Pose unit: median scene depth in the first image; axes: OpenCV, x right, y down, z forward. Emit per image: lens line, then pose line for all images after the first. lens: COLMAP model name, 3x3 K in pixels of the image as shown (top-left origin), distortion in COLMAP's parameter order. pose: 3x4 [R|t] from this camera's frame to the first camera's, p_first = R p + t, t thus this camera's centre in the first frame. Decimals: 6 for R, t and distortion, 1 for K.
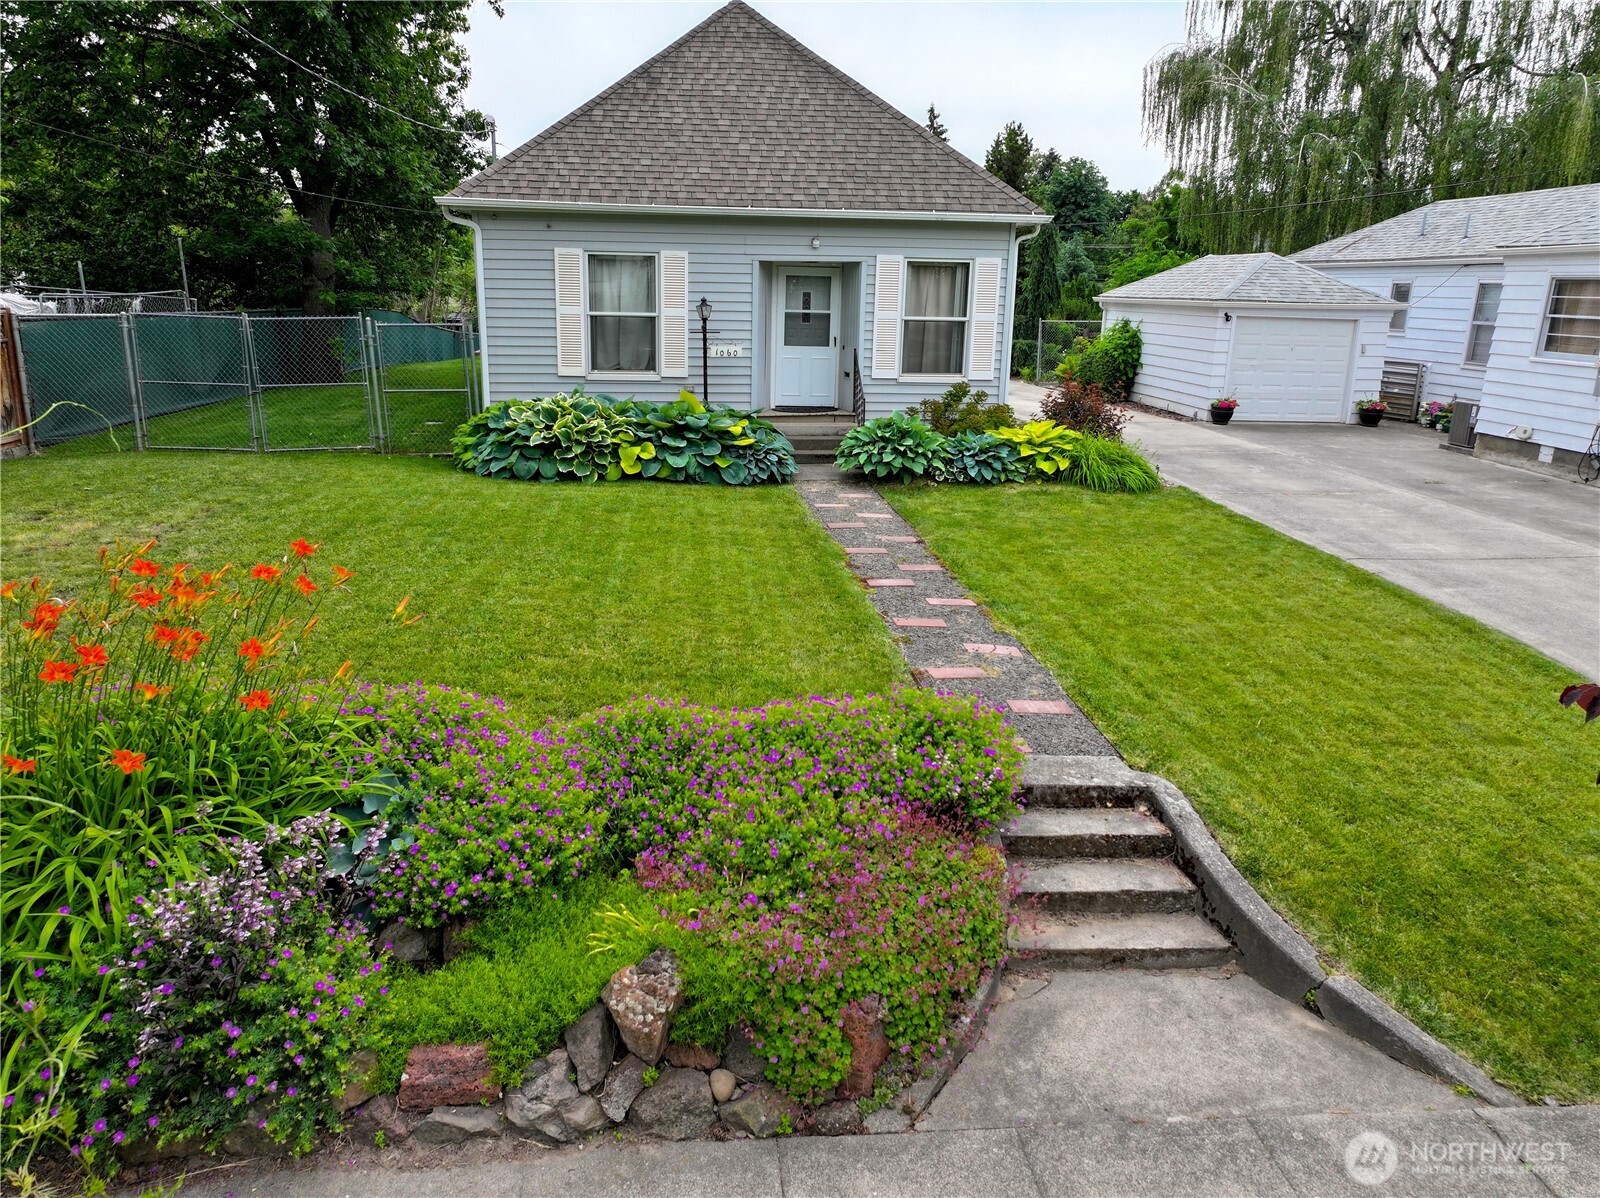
lens RADIAL K [[1116.5, 0, 796.8], [0, 1116.5, 601.3], [0, 0, 1]] dist [0.007358, 0.001869]
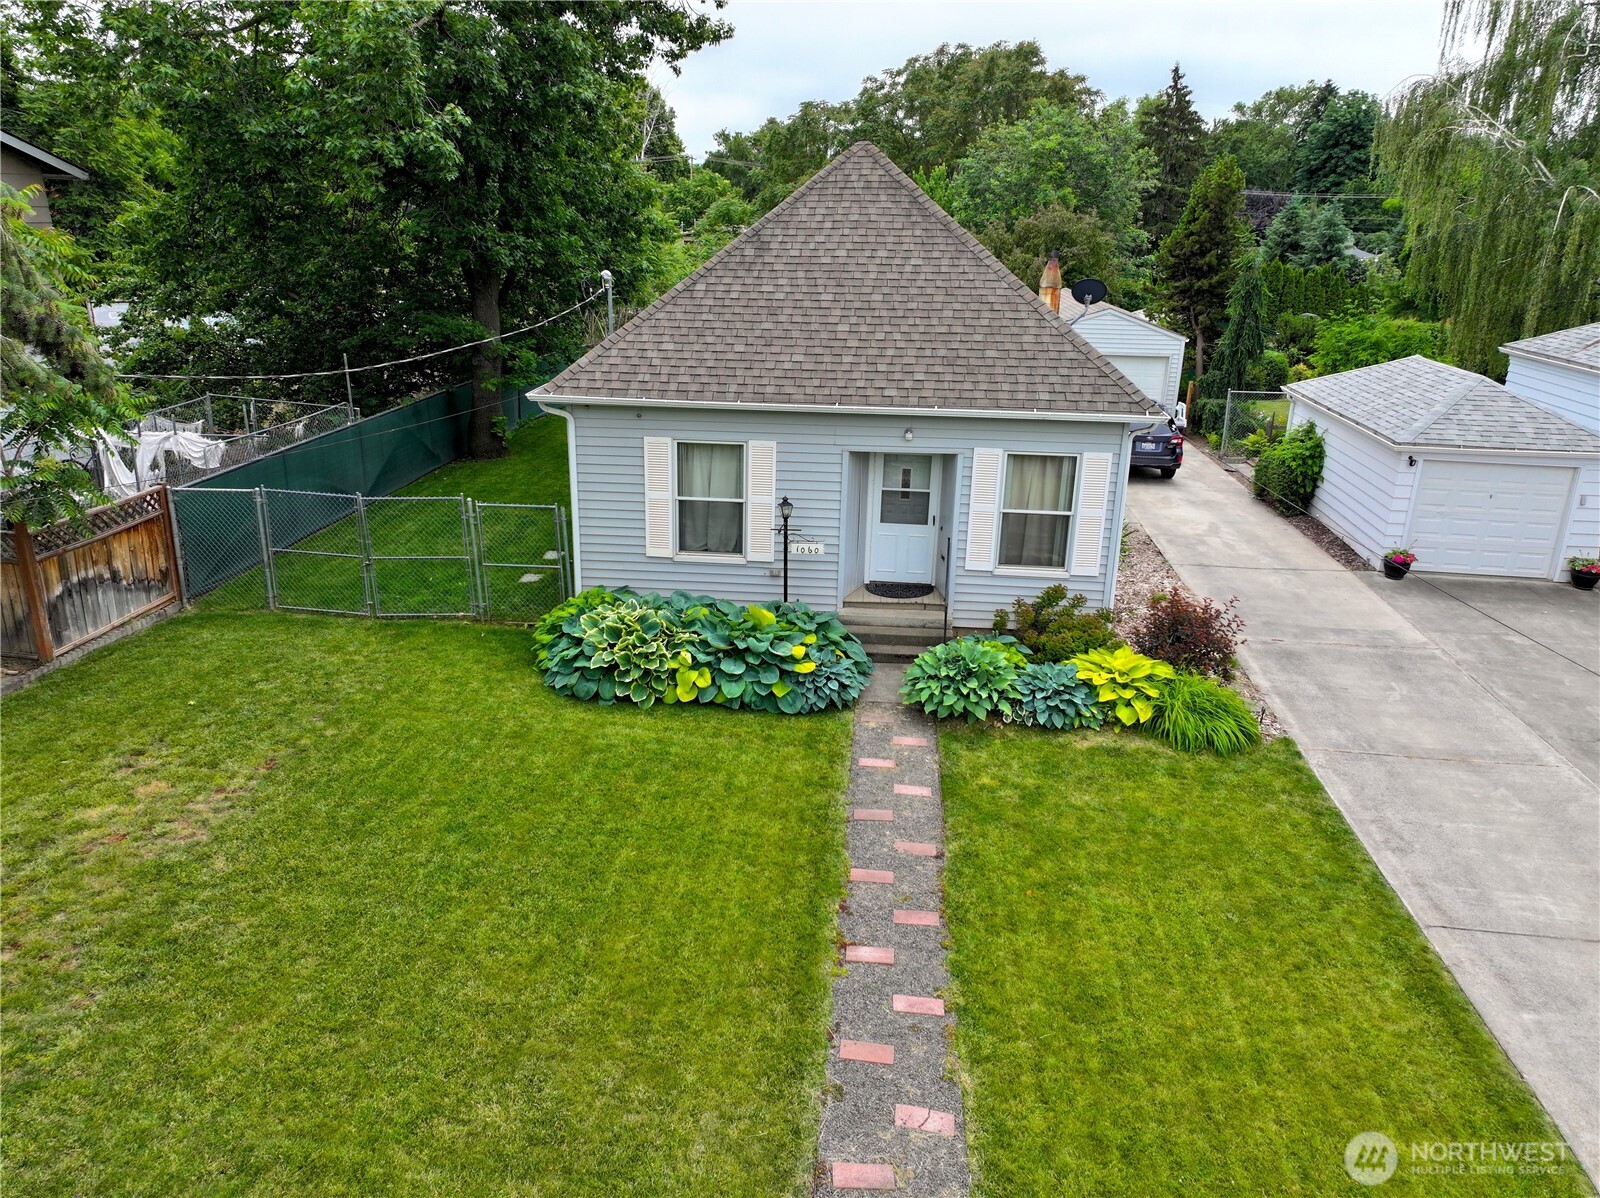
lens RADIAL K [[1116.5, 0, 796.8], [0, 1116.5, 601.3], [0, 0, 1]] dist [0.007358, 0.001869]
pose [[0.978892, 0.067636, -0.192864, 0.116245], [-0.055979, 0.996296, 0.065268, -0.235085], [0.196564, -0.053094, 0.979052, 0.039191]]
